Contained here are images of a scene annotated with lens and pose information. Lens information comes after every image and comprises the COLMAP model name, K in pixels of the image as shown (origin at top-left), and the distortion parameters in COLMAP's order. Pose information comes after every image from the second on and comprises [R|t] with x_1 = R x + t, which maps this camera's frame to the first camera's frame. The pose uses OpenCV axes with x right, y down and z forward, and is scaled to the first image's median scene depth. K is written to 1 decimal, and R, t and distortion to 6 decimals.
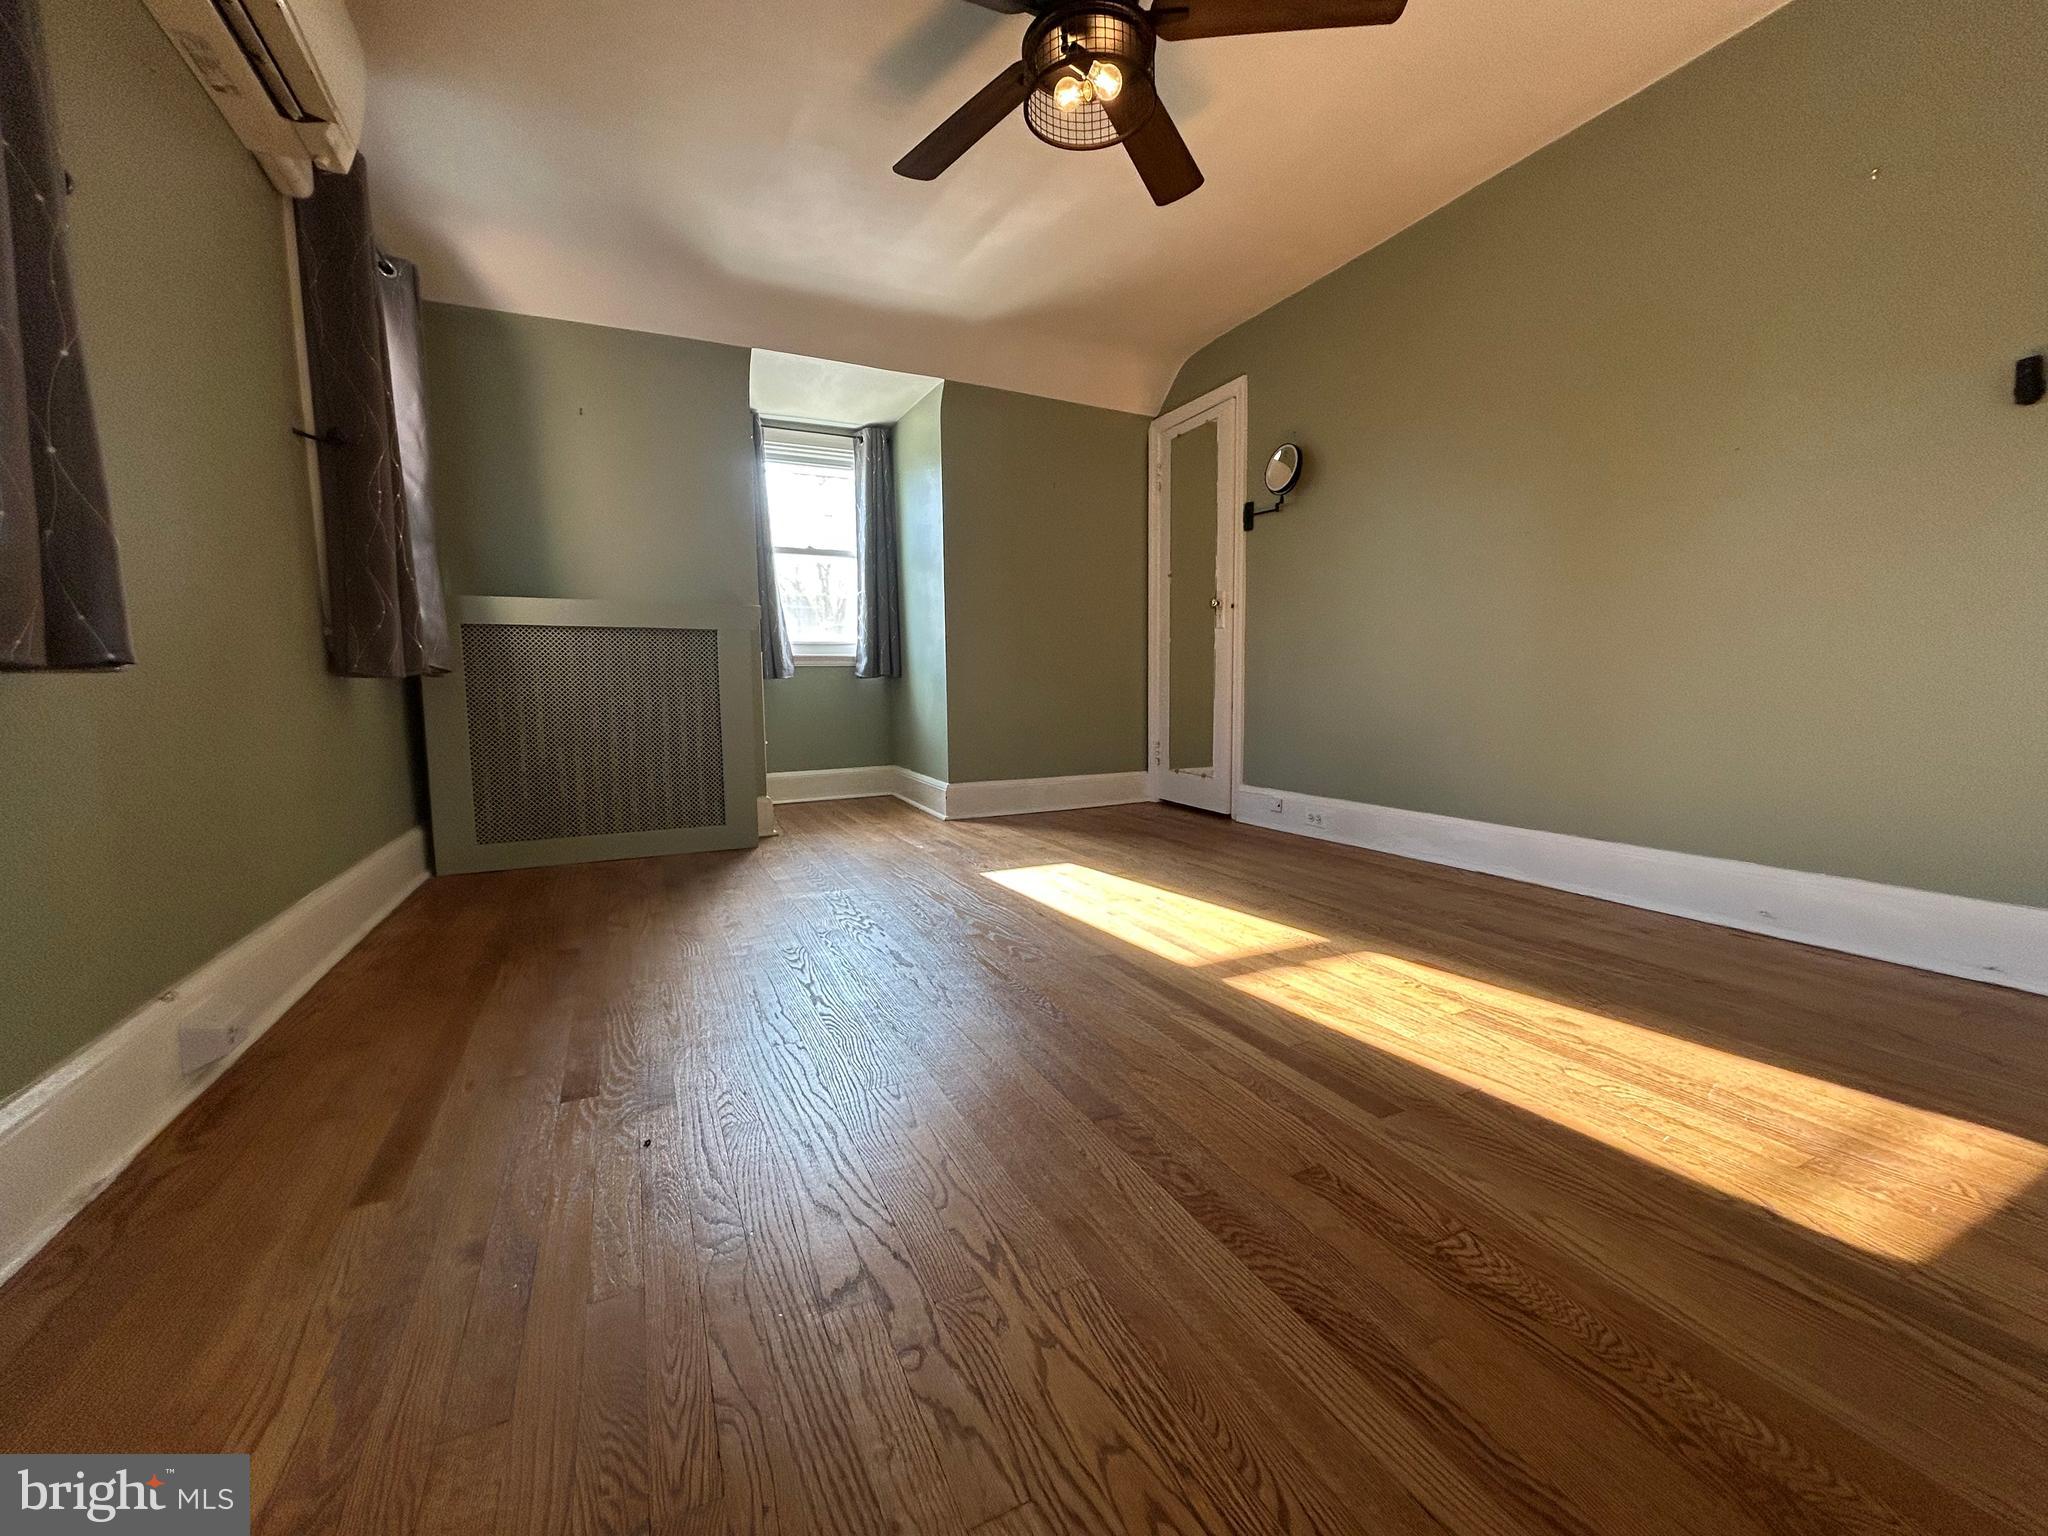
lens RADIAL K [[822.3, 0, 1015.5], [0, 822.3, 769.7], [0, 0, 1]] dist [-0.000474, 0.001449]
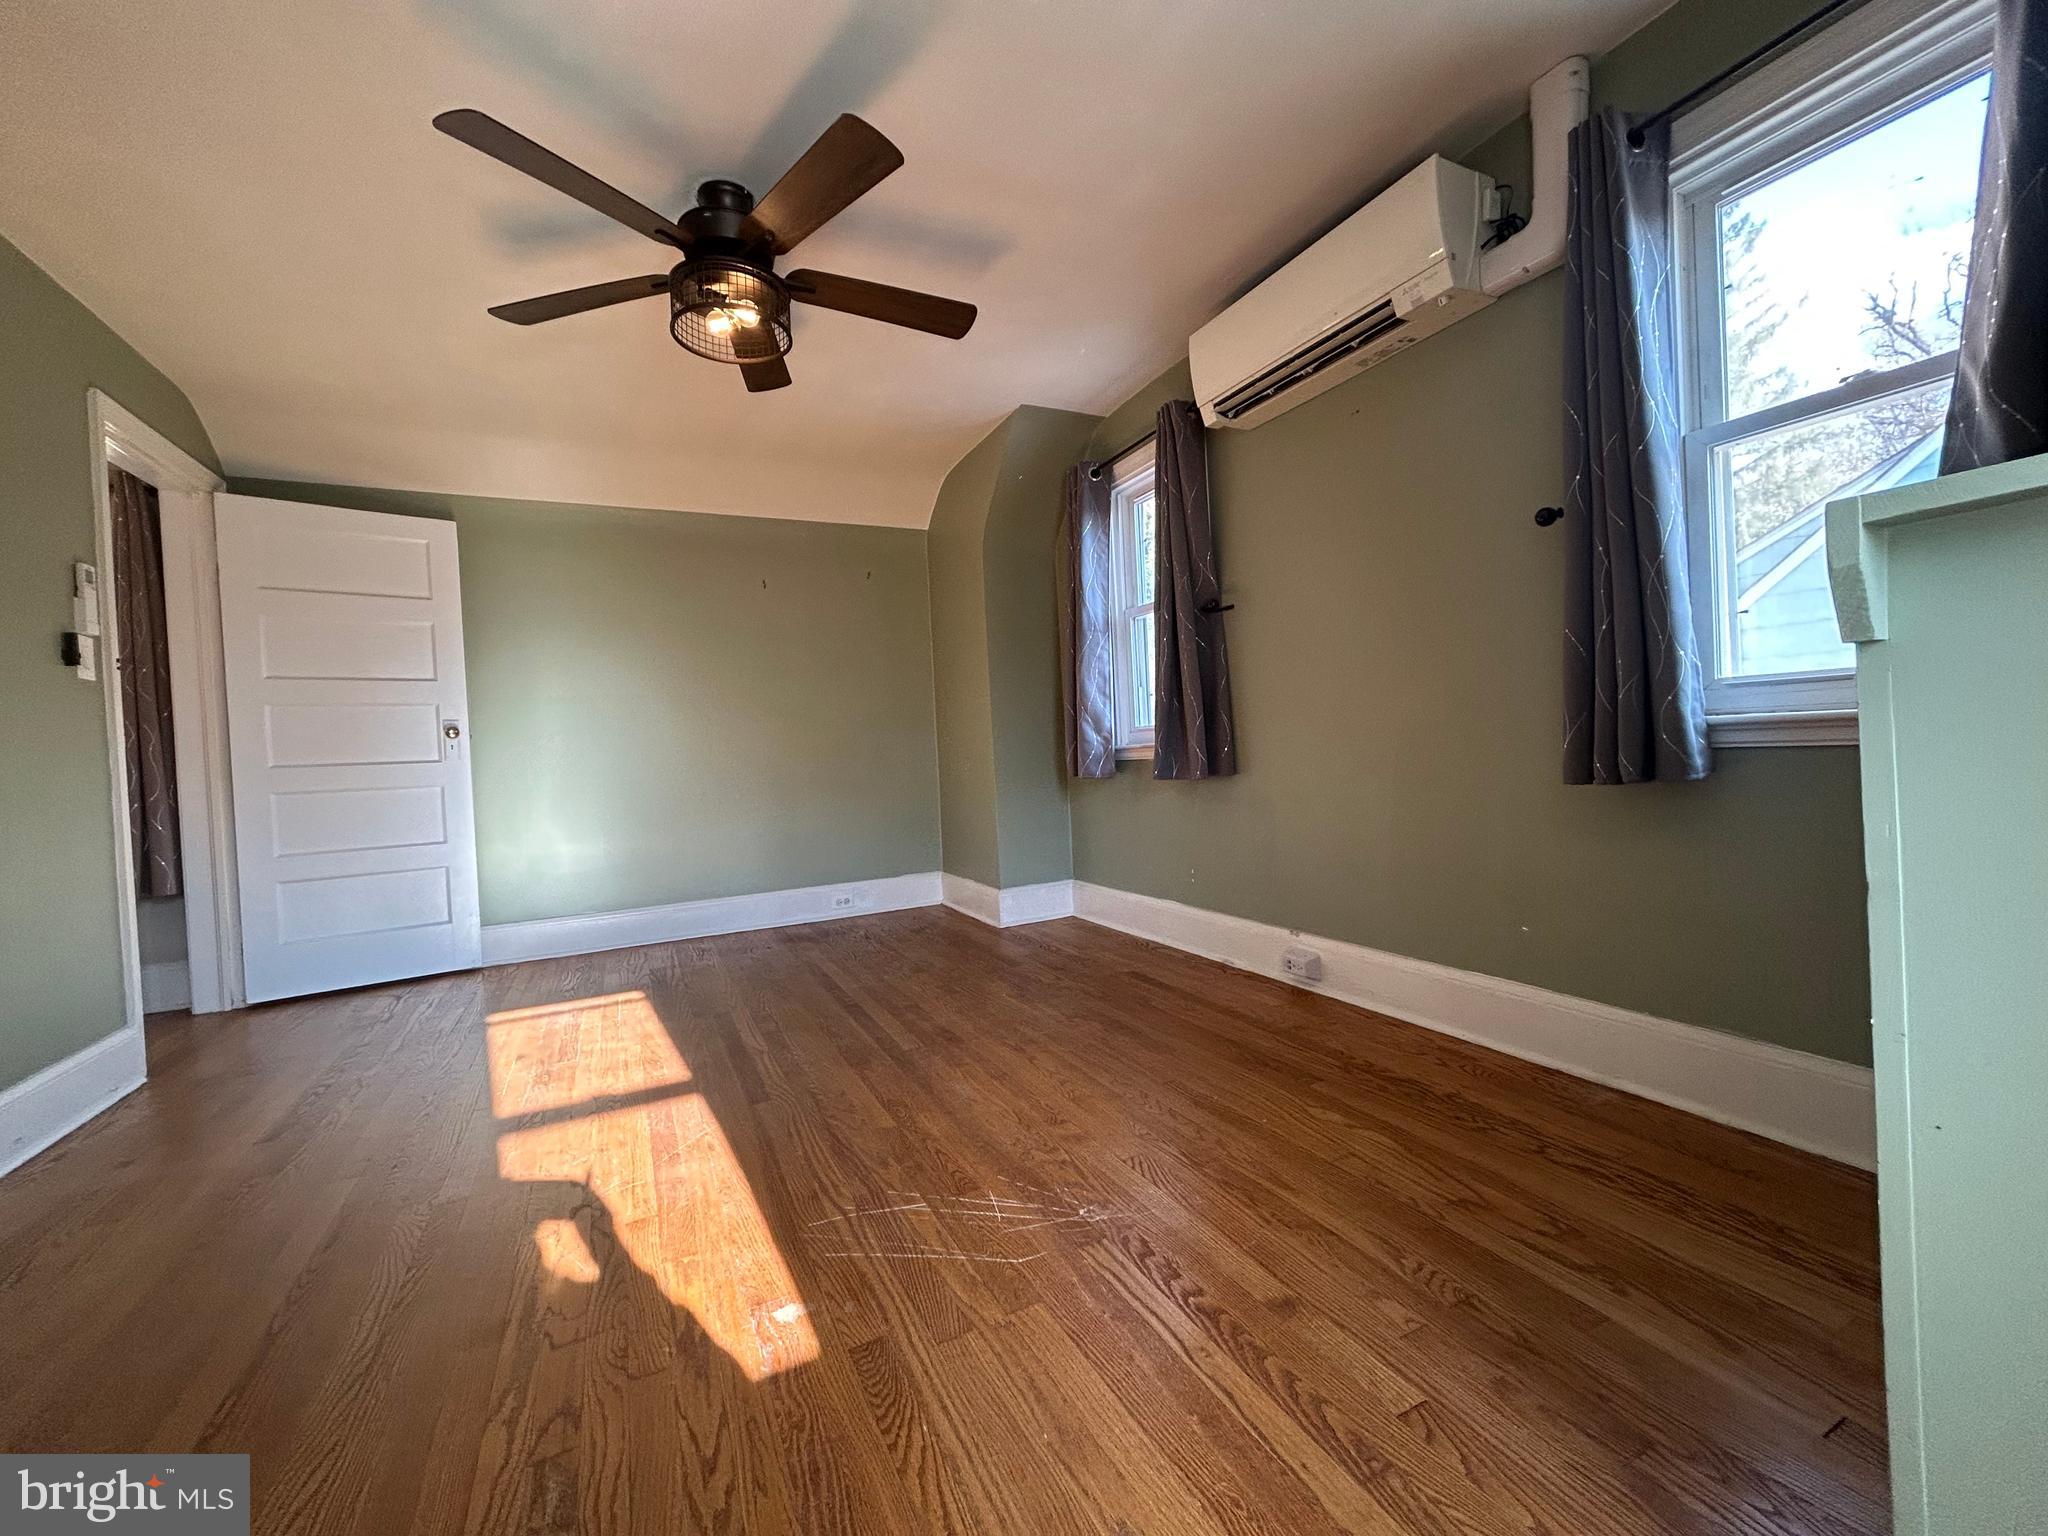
lens RADIAL K [[822.3, 0, 1012.8], [0, 822.3, 755.9], [0, 0, 1]] dist [-0.000474, 0.001449]
pose [[-0.997893, 0.064828, -0.002610, -0.292898], [0.064086, 0.991156, 0.116201, -0.382676], [0.010120, 0.115789, -0.993222, 2.540639]]
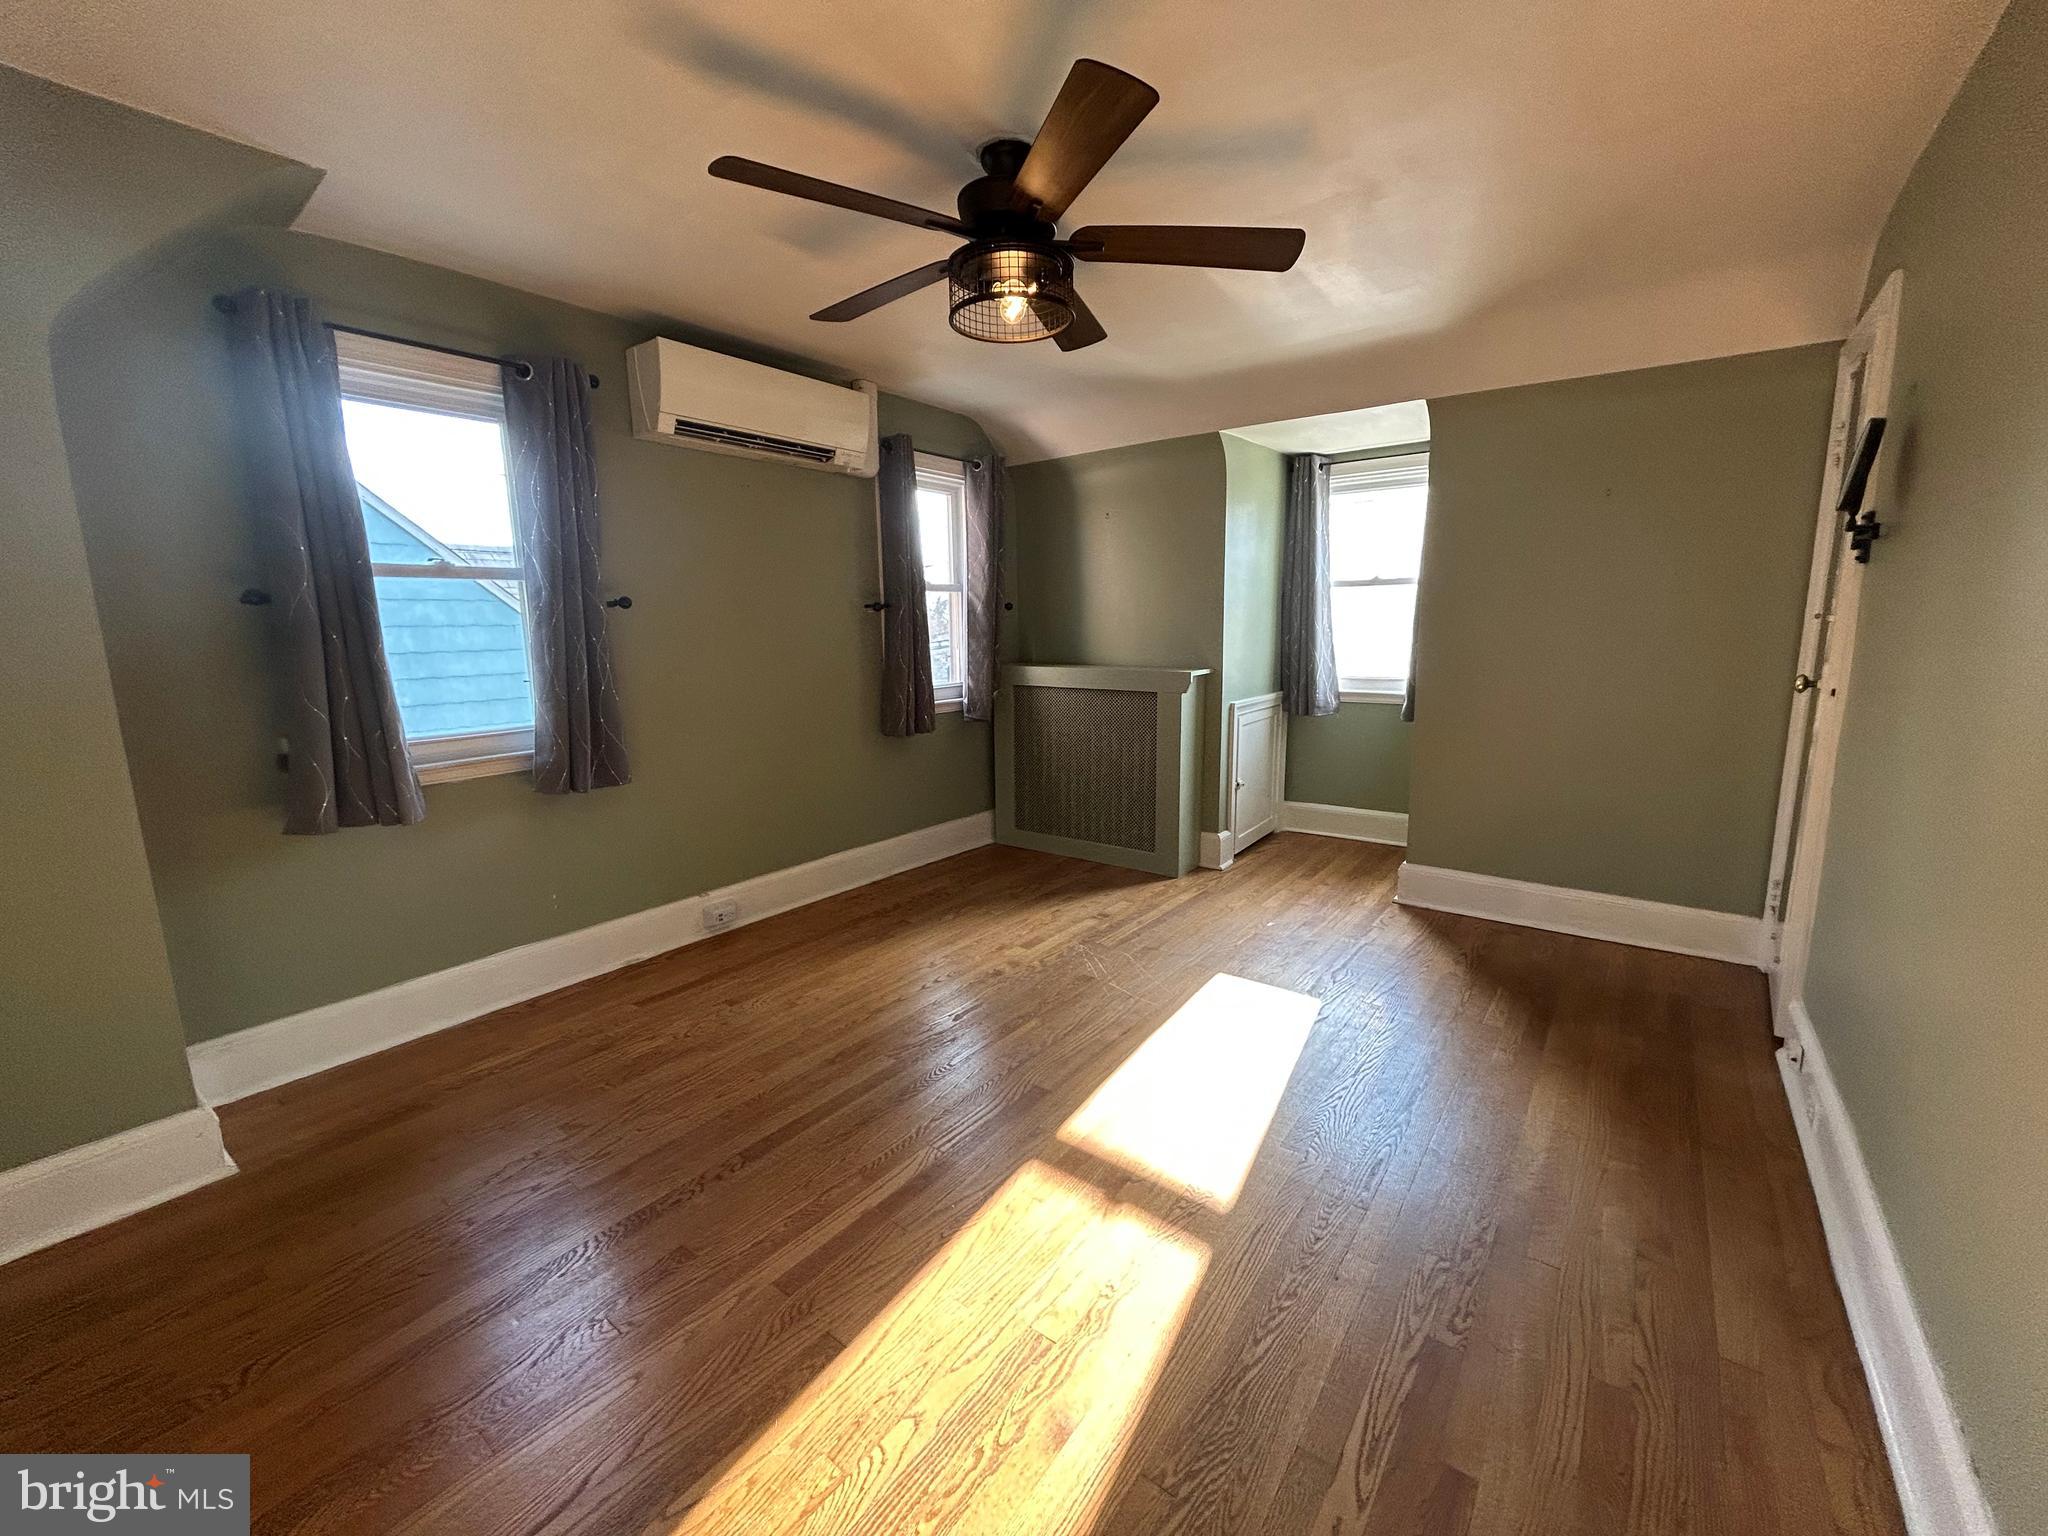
lens RADIAL K [[822.3, 0, 1029.8], [0, 822.3, 768.1], [0, 0, 1]] dist [-0.000474, 0.001449]
pose [[0.453500, 0.160872, -0.876618, 1.278566], [-0.083745, 0.986915, 0.137789, -0.441108], [0.887313, 0.010925, 0.461038, 0.618485]]
